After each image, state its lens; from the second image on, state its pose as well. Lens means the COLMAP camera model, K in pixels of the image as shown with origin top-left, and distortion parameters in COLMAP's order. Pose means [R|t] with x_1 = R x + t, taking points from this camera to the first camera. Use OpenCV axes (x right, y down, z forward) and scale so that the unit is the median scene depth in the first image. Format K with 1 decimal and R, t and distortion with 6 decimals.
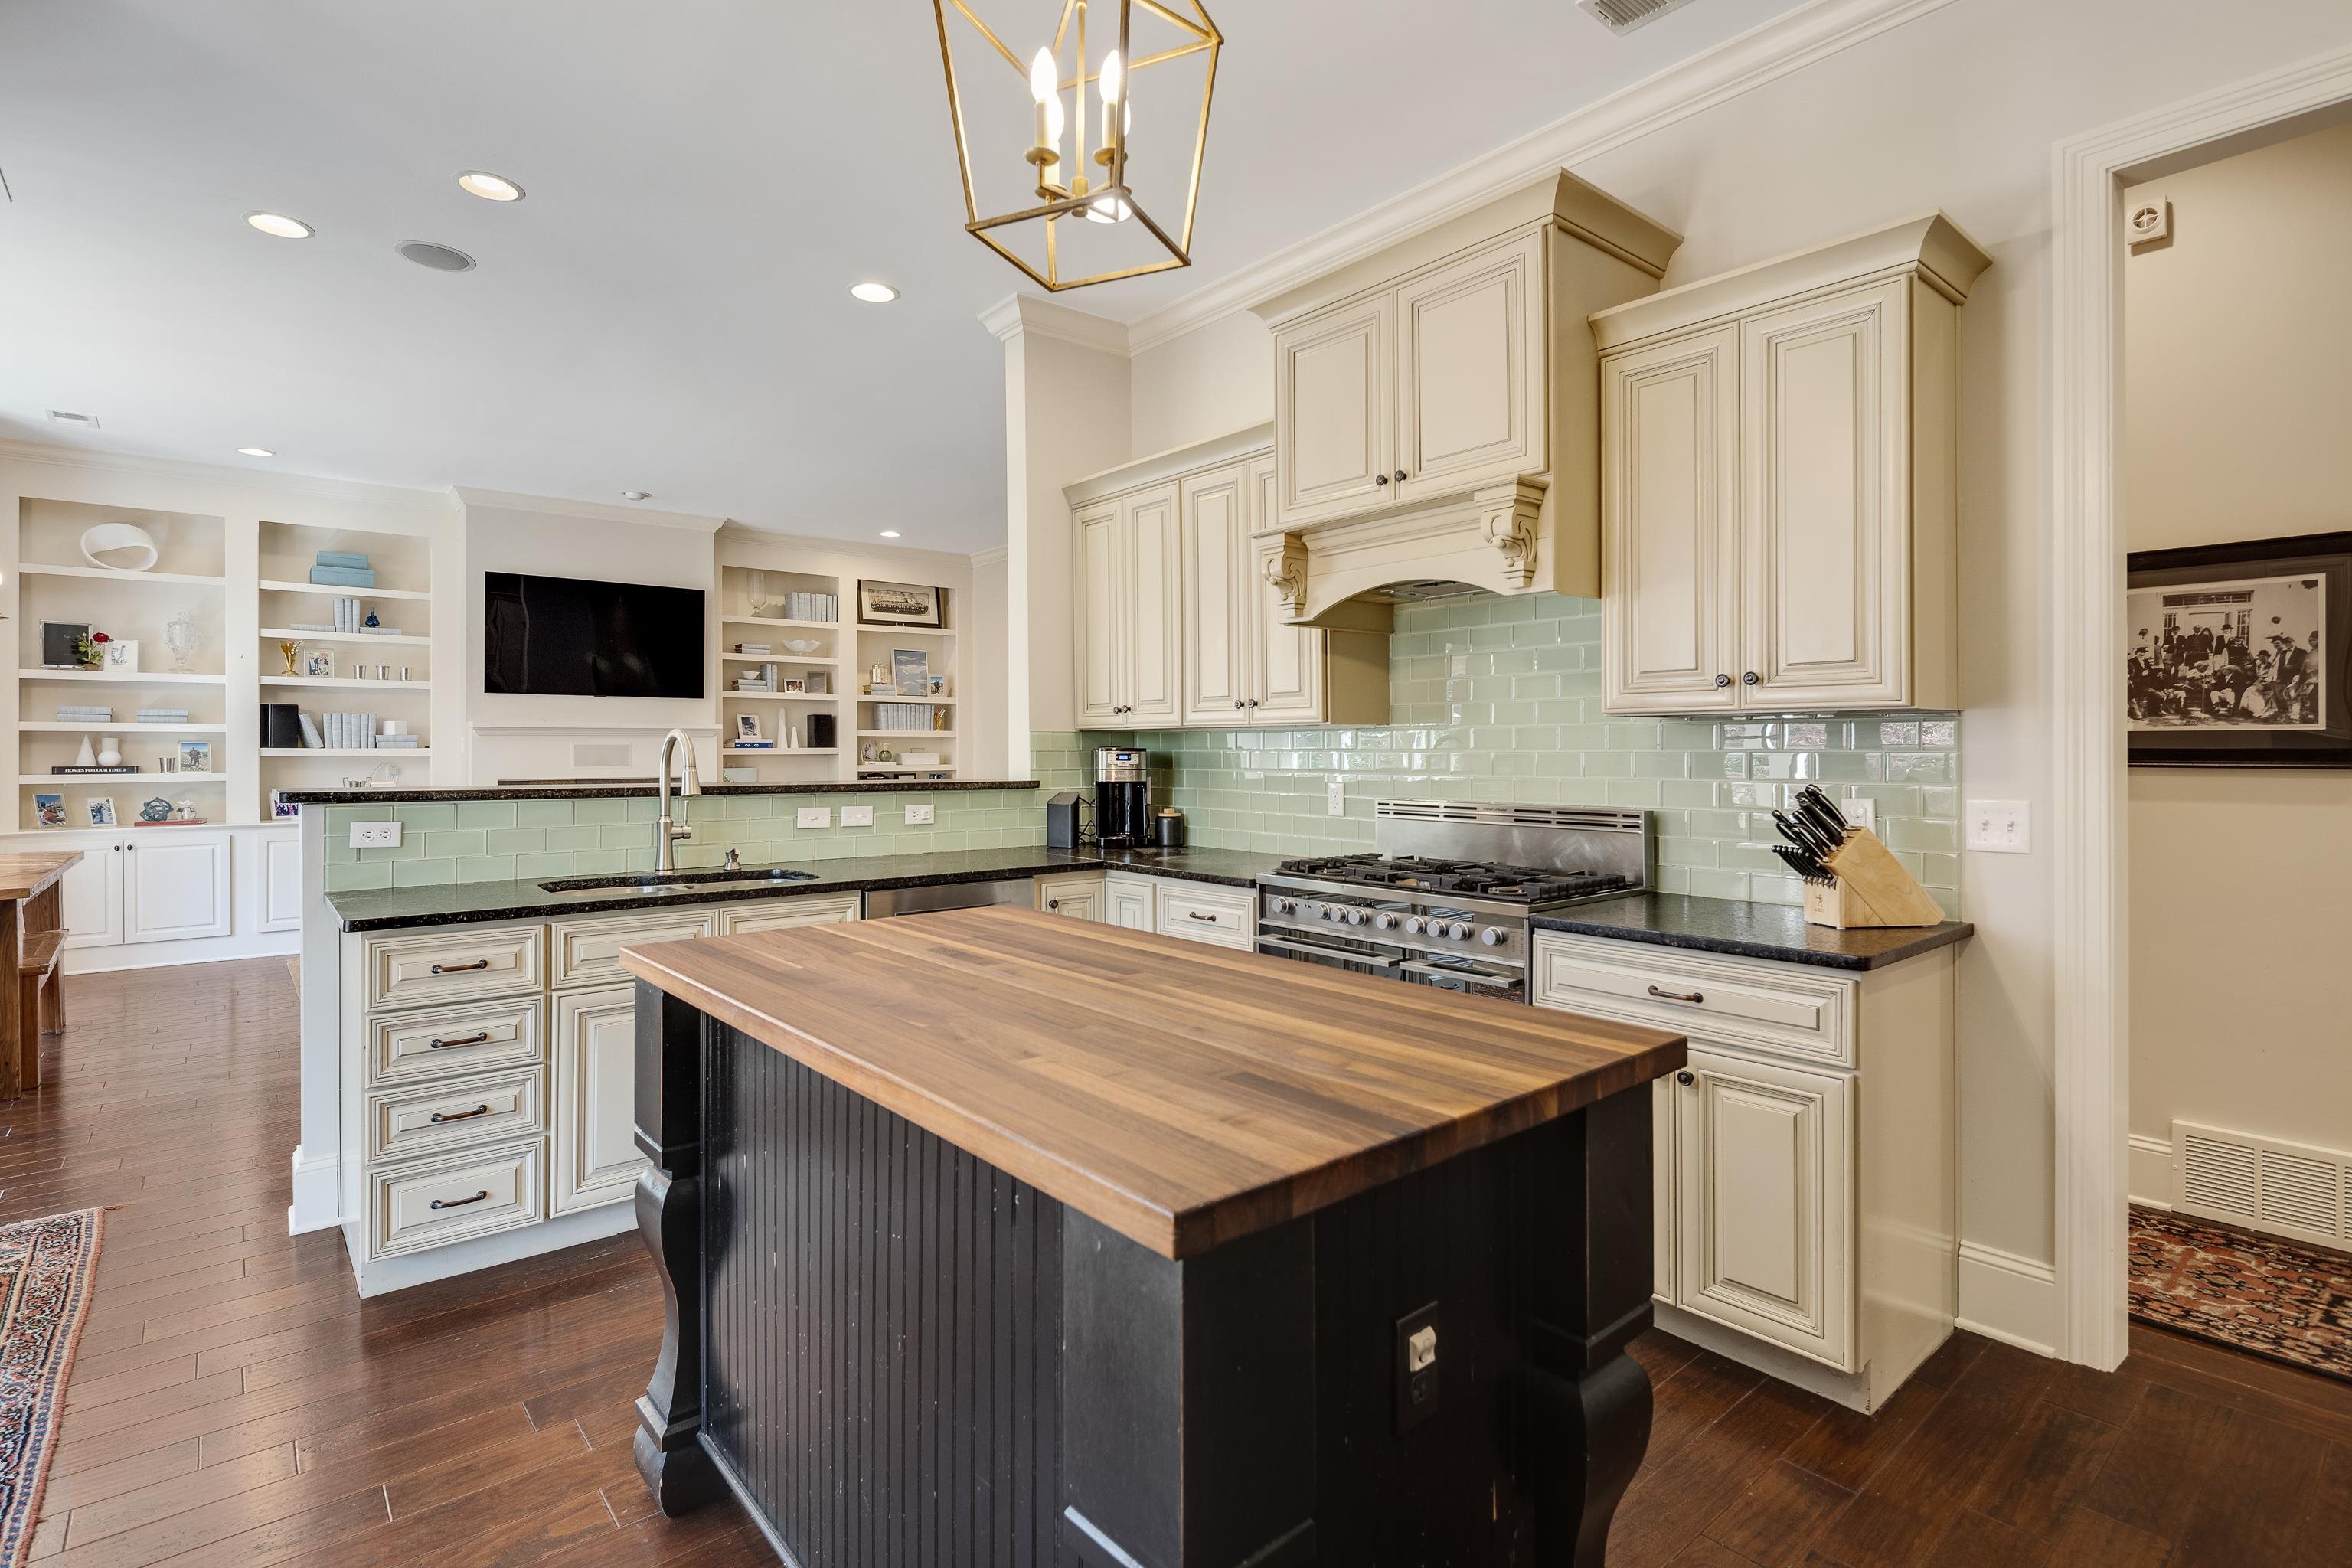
lens RADIAL K [[1141.7, 0, 1158.3], [0, 1141.7, 739.7], [0, 0, 1]] dist [-0.001886, -0.001692]
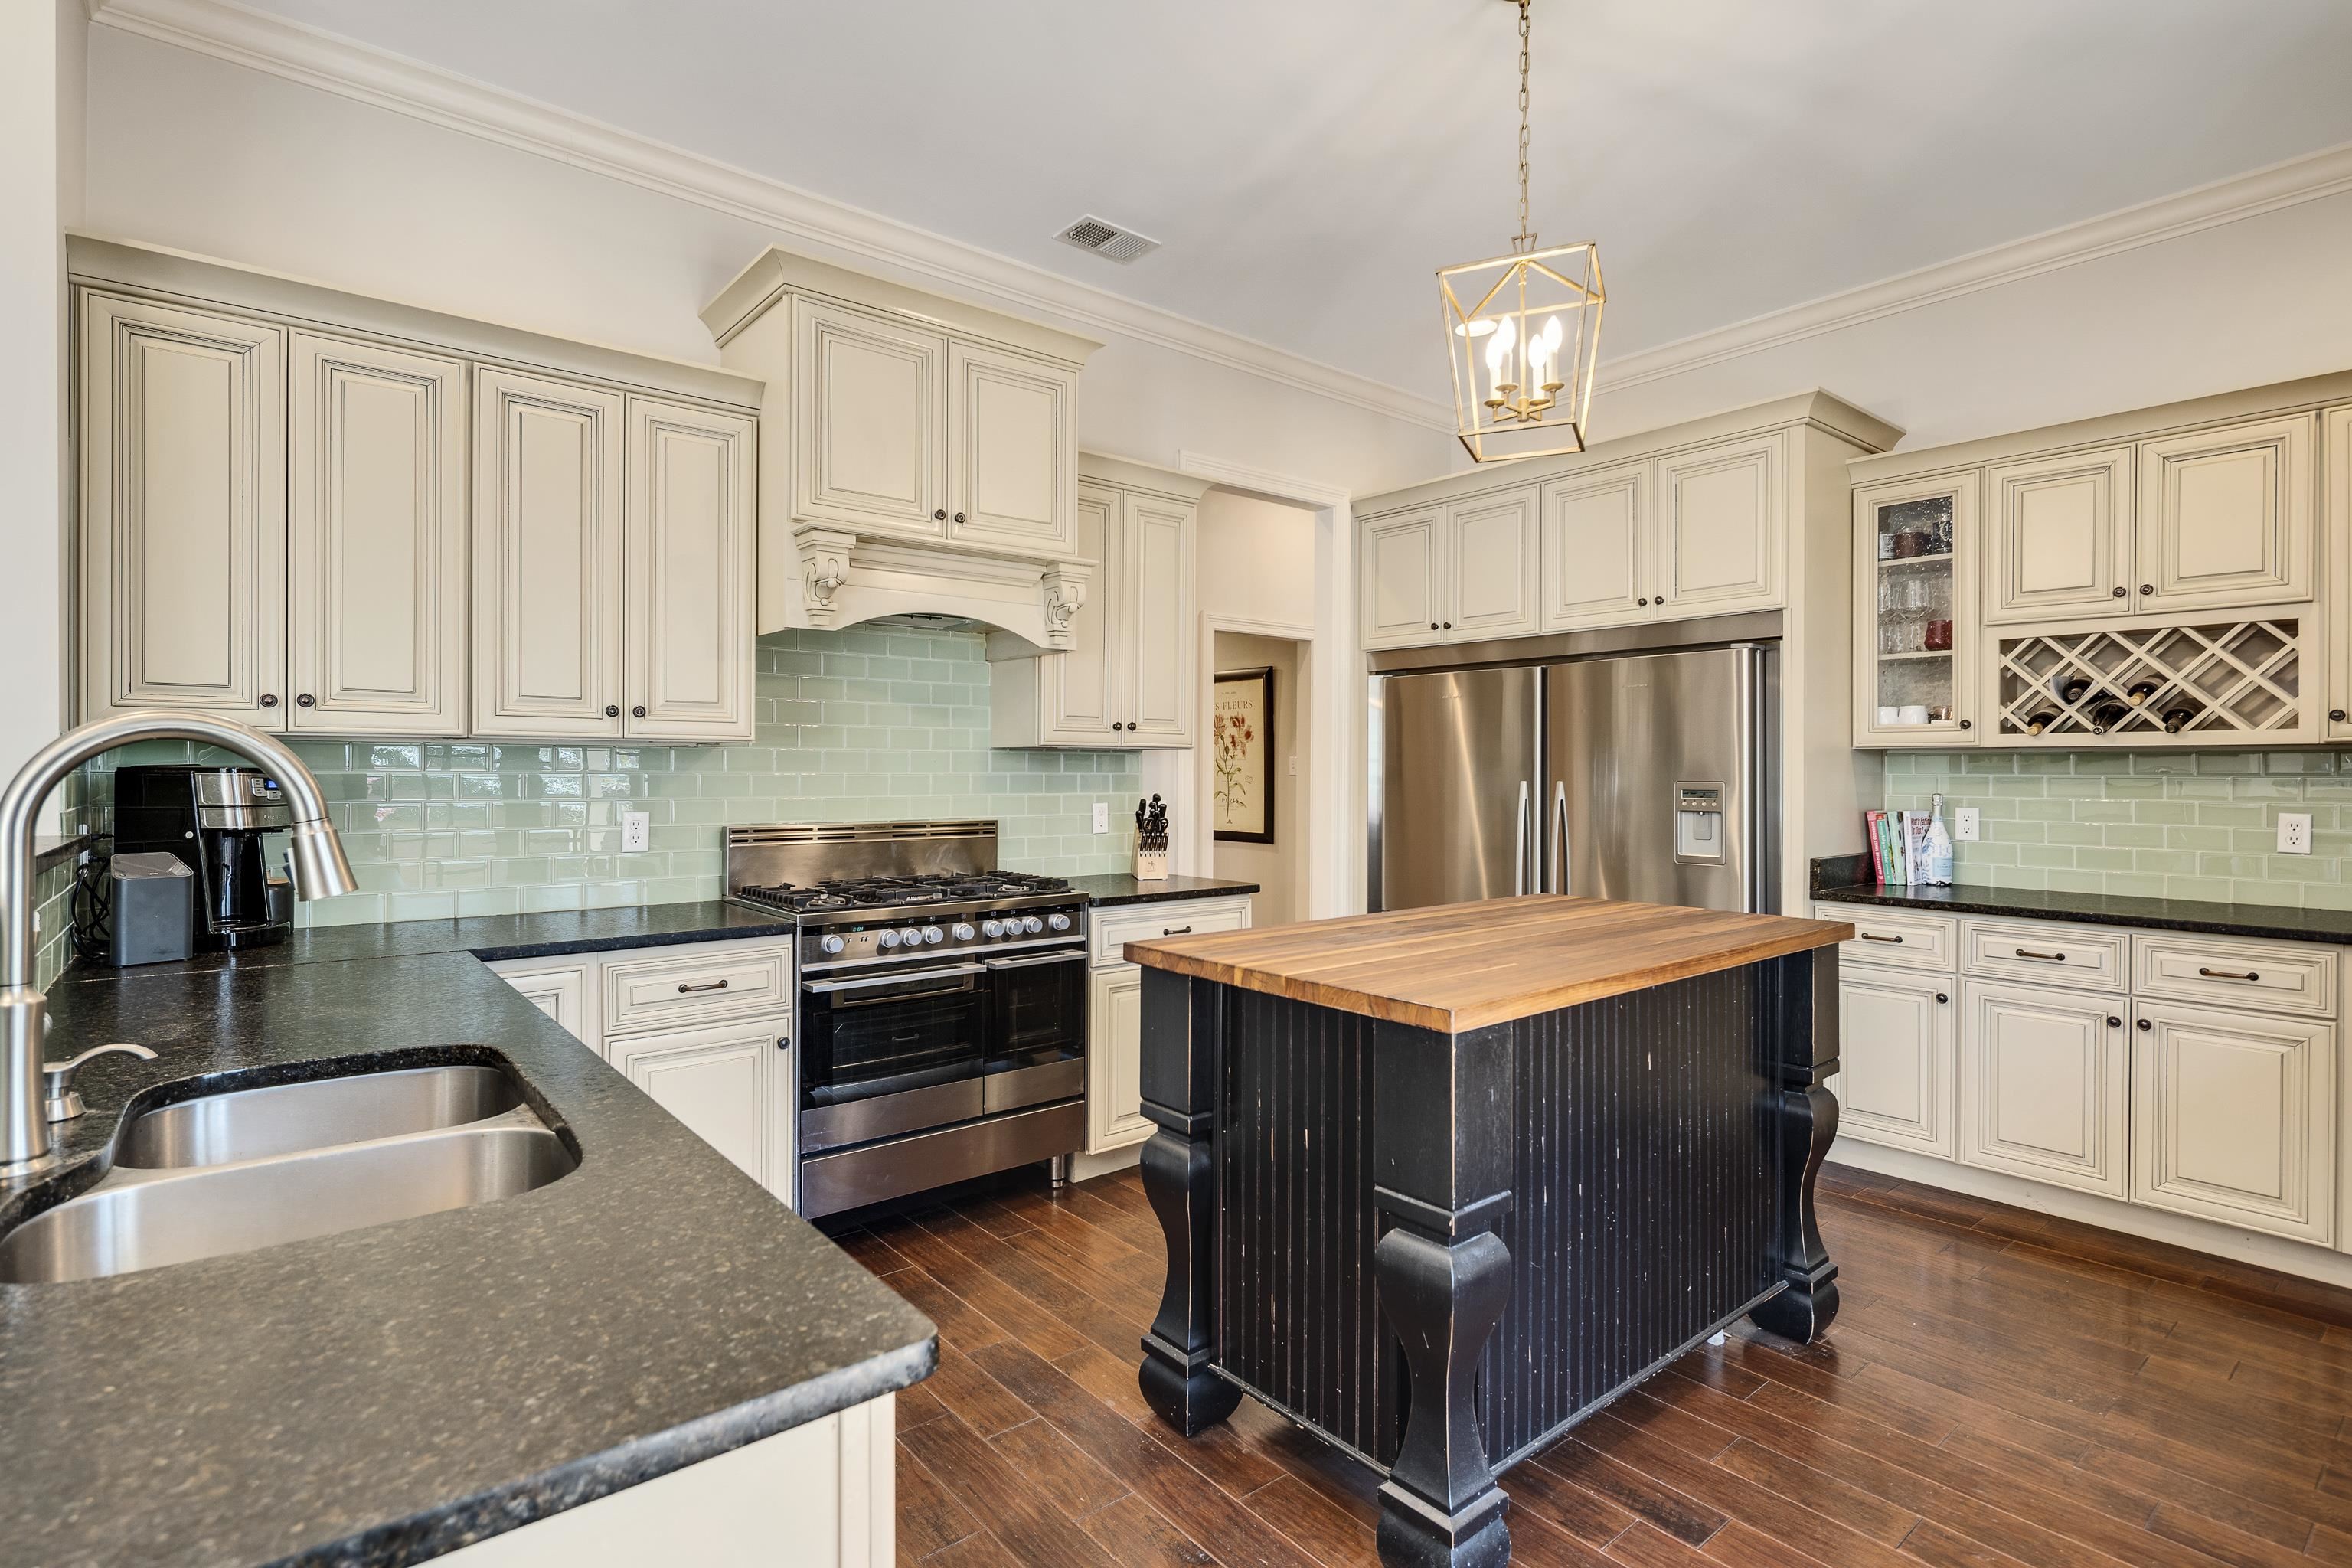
lens RADIAL K [[1141.7, 0, 1180.2], [0, 1141.7, 774.8], [0, 0, 1]] dist [-0.001886, -0.001692]
pose [[-0.007258, 0.007518, 0.999945, -0.642792], [-0.003620, 0.999965, -0.007545, 0.014401], [-0.999967, -0.003675, -0.007231, 0.592103]]
